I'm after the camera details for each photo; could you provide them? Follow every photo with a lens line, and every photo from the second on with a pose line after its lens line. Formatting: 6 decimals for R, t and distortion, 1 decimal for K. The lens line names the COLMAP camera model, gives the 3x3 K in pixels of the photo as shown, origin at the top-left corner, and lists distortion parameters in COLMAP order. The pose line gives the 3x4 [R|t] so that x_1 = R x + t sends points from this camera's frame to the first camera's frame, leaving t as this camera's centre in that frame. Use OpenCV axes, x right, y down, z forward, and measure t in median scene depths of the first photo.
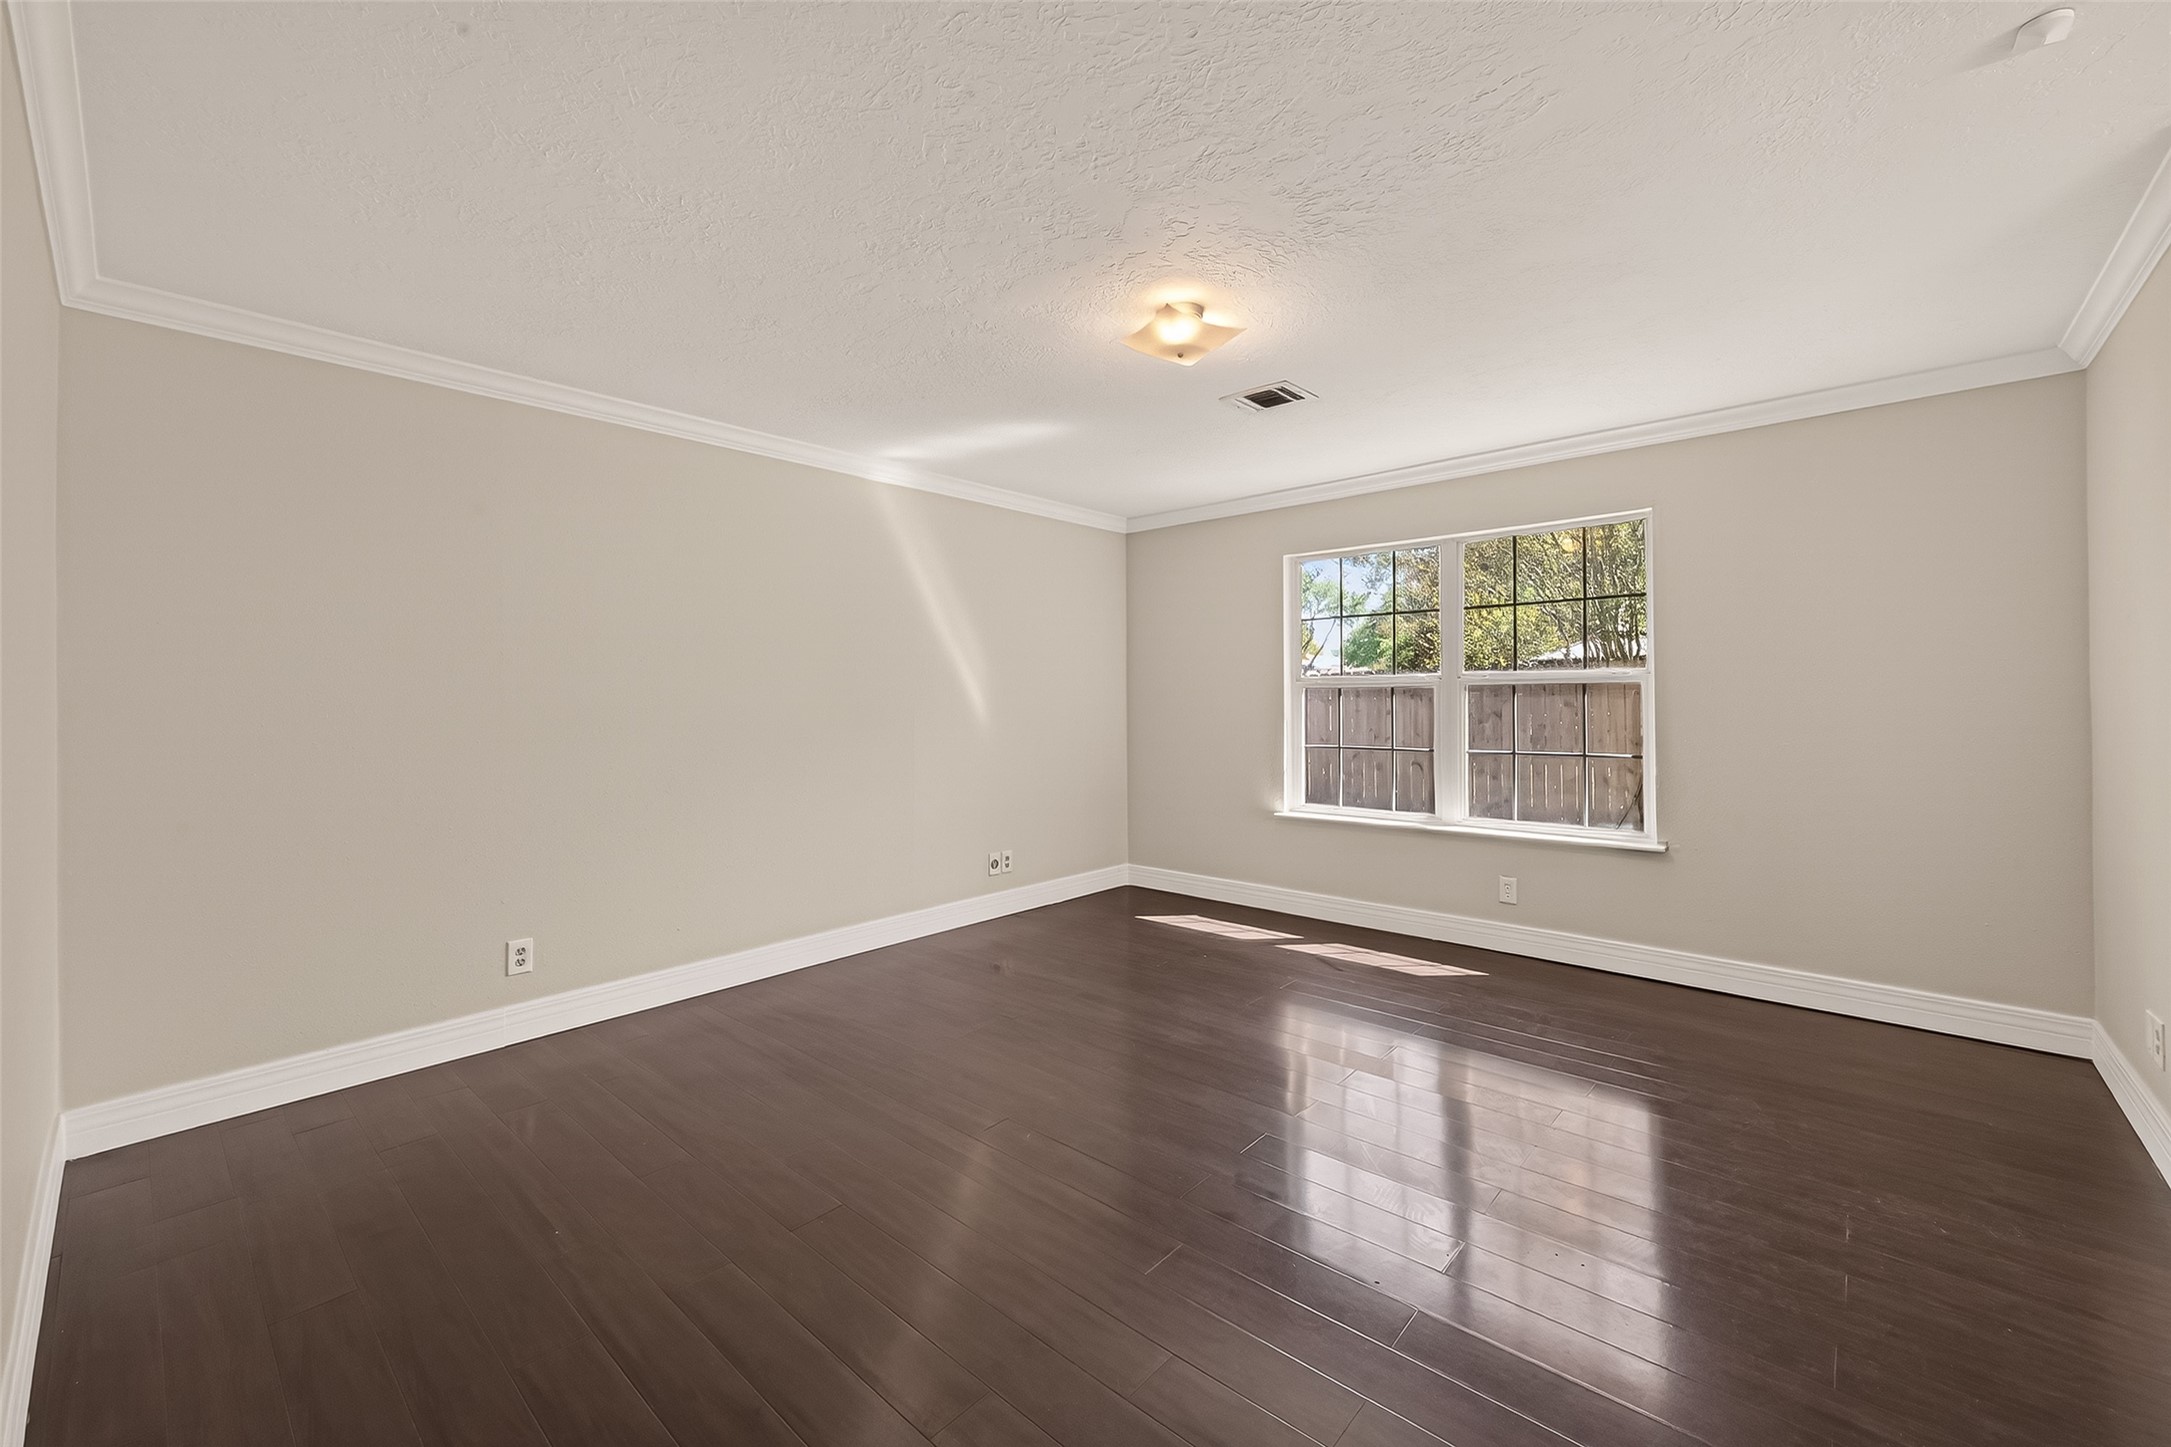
lens RADIAL K [[861.1, 0, 1090.6], [0, 861.1, 709.2], [0, 0, 1]] dist [0.000478, -0.000053]
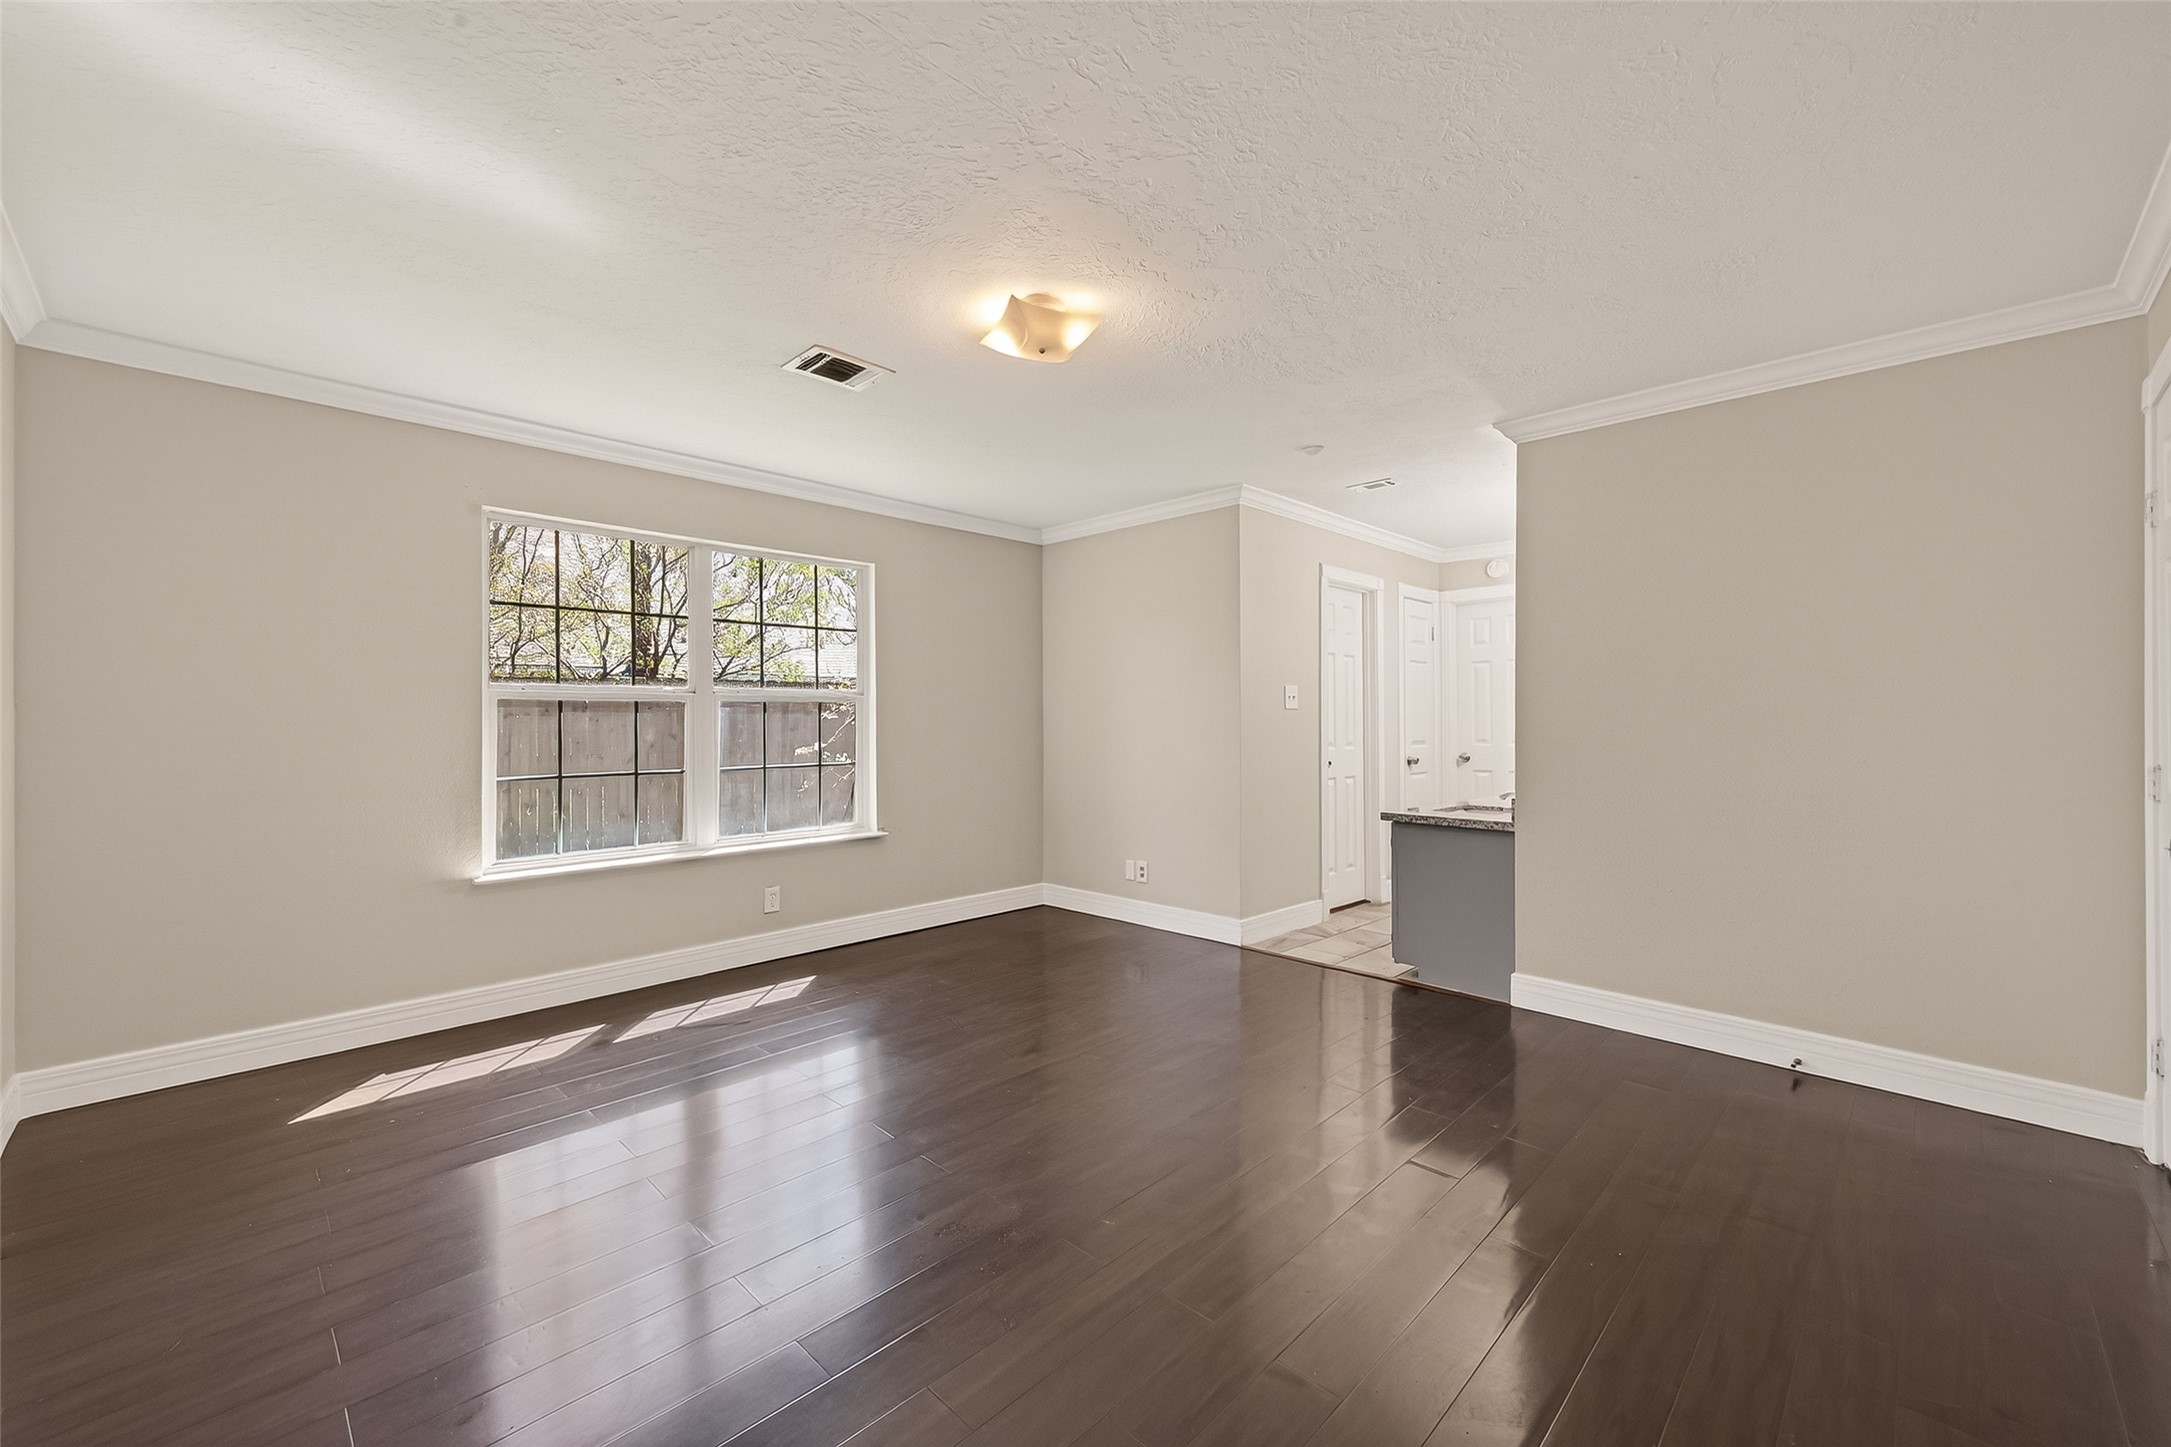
lens RADIAL K [[861.1, 0, 1093.8], [0, 861.1, 724.9], [0, 0, 1]] dist [0.000478, -0.000053]
pose [[0.037903, -0.000258, 0.999281, -0.492885], [0.010833, 0.999941, -0.000153, 0.004205], [-0.999223, 0.010831, 0.037903, 0.528506]]
